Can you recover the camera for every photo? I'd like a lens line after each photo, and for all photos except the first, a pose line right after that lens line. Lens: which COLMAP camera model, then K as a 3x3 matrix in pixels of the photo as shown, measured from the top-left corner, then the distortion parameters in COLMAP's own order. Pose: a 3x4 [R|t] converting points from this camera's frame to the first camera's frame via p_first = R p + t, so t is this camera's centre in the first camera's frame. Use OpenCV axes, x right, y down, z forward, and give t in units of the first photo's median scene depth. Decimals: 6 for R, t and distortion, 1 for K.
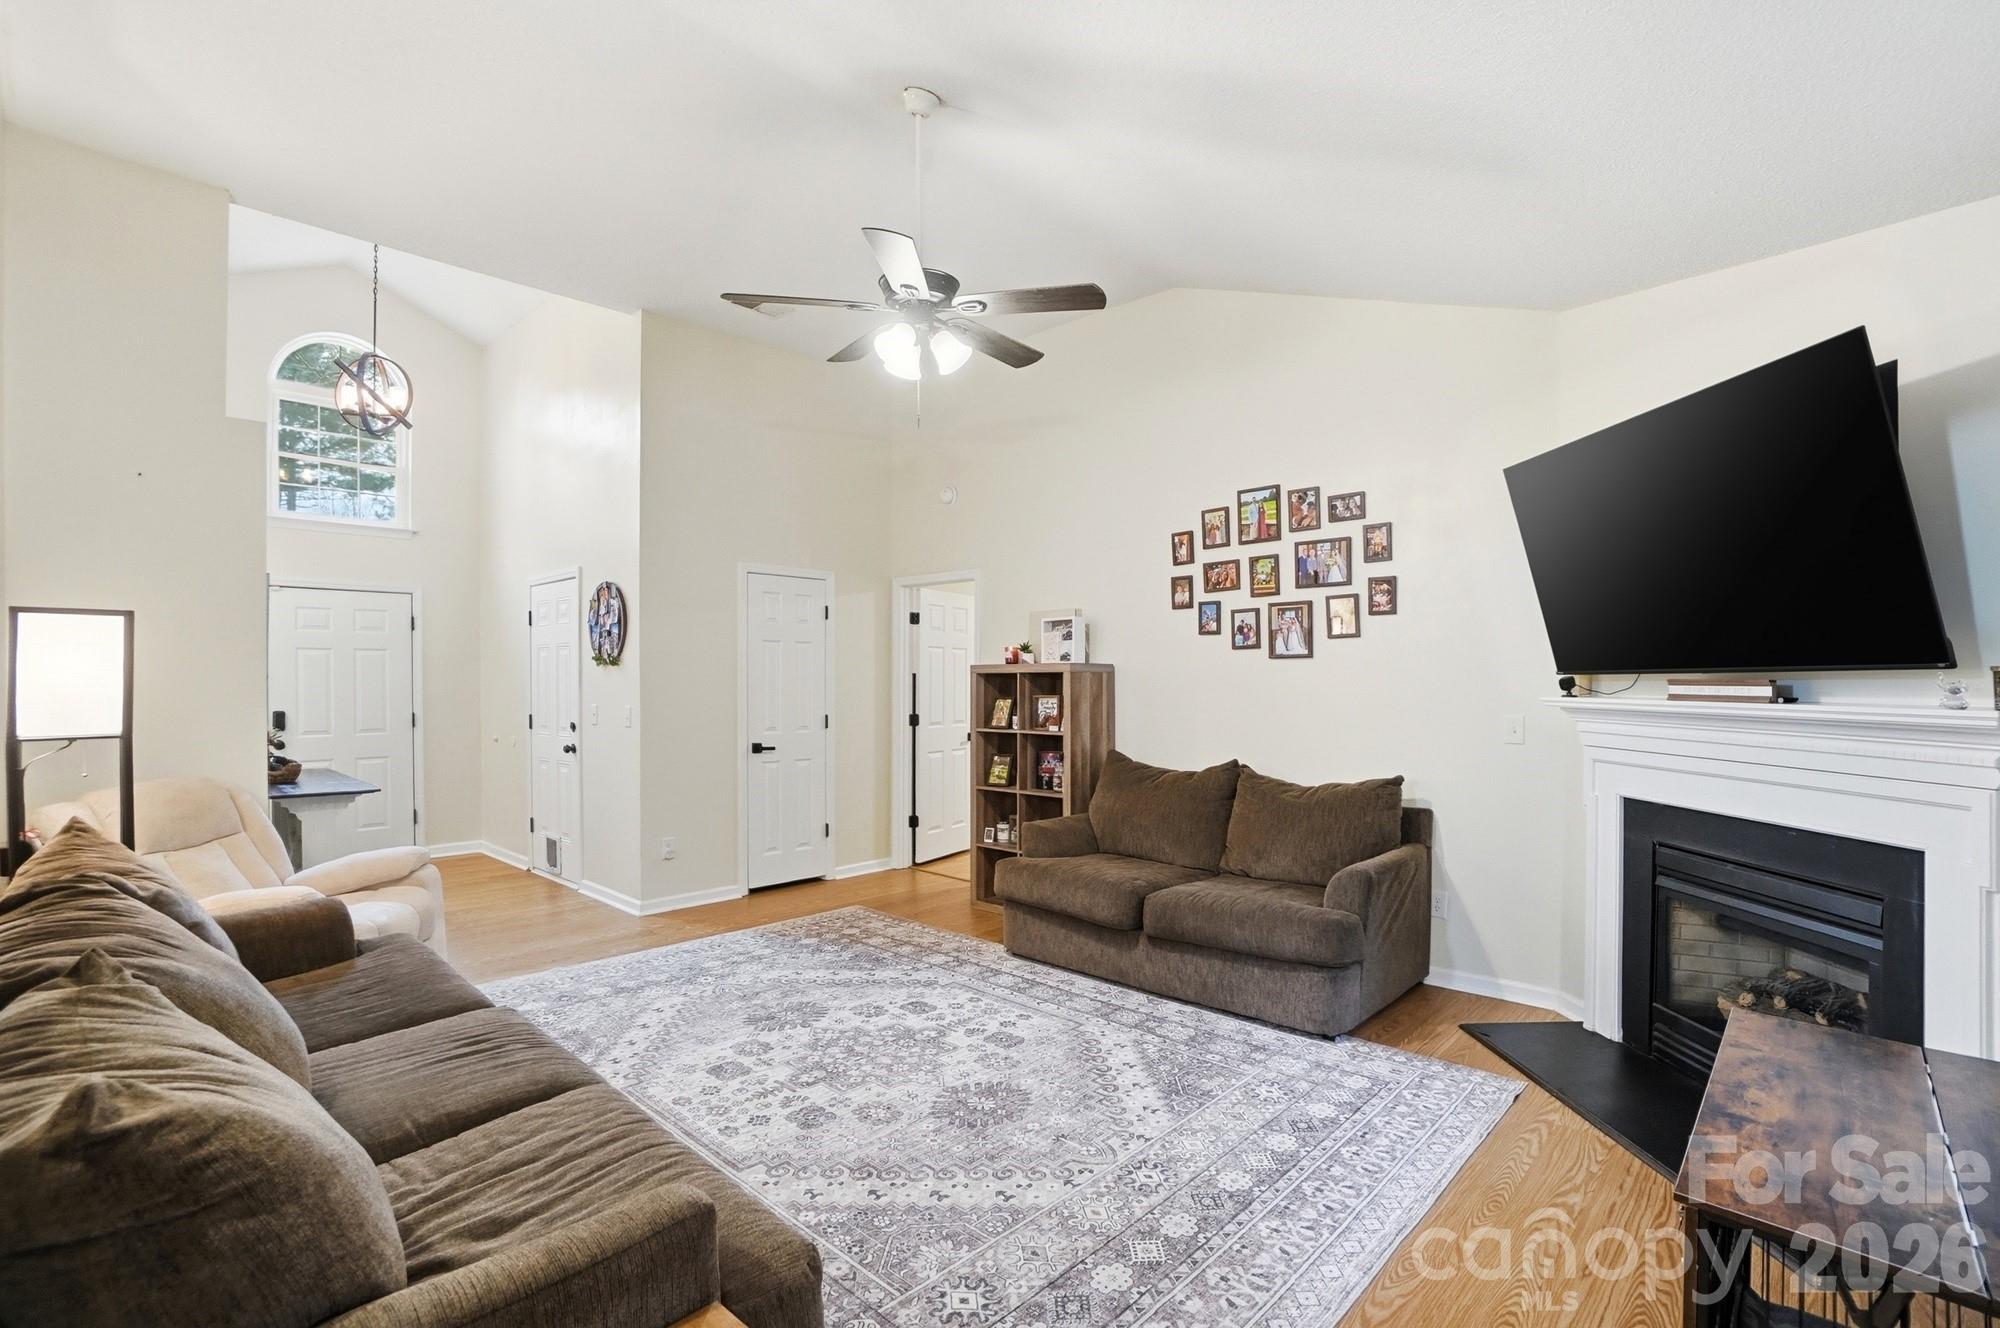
lens RADIAL K [[902.0, 0, 1004.2], [0, 902.0, 685.9], [0, 0, 1]] dist [-0.041294, 0.009195]
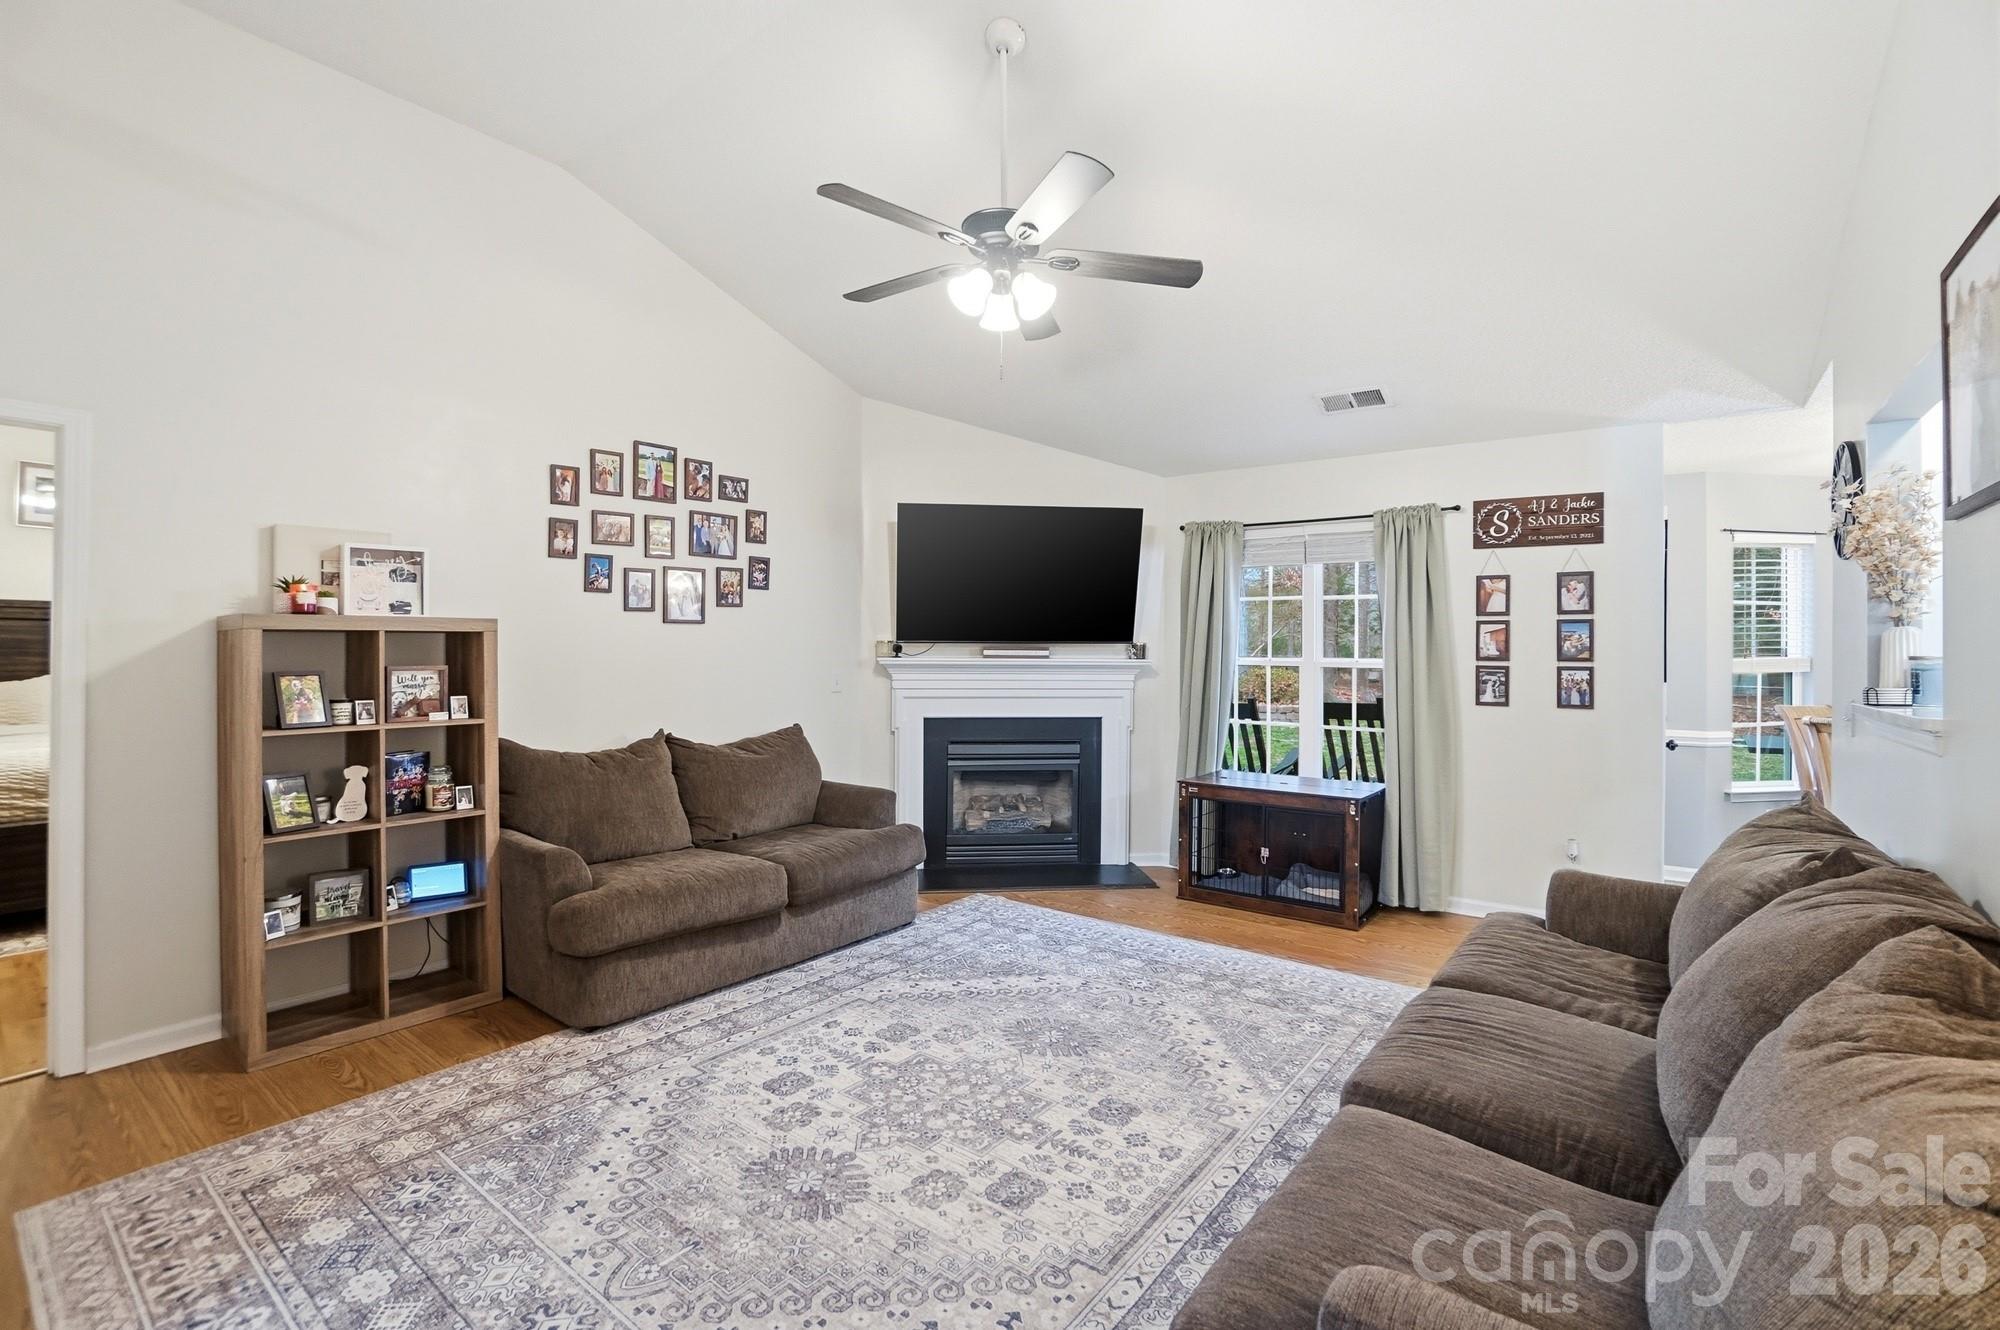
lens RADIAL K [[902.0, 0, 968.1], [0, 902.0, 638.9], [0, 0, 1]] dist [-0.041294, 0.009195]
pose [[-0.068616, 0.004760, 0.997632, -0.721842], [-0.003684, 0.999981, -0.005025, -0.009536], [-0.997636, -0.004020, -0.068597, 0.762307]]
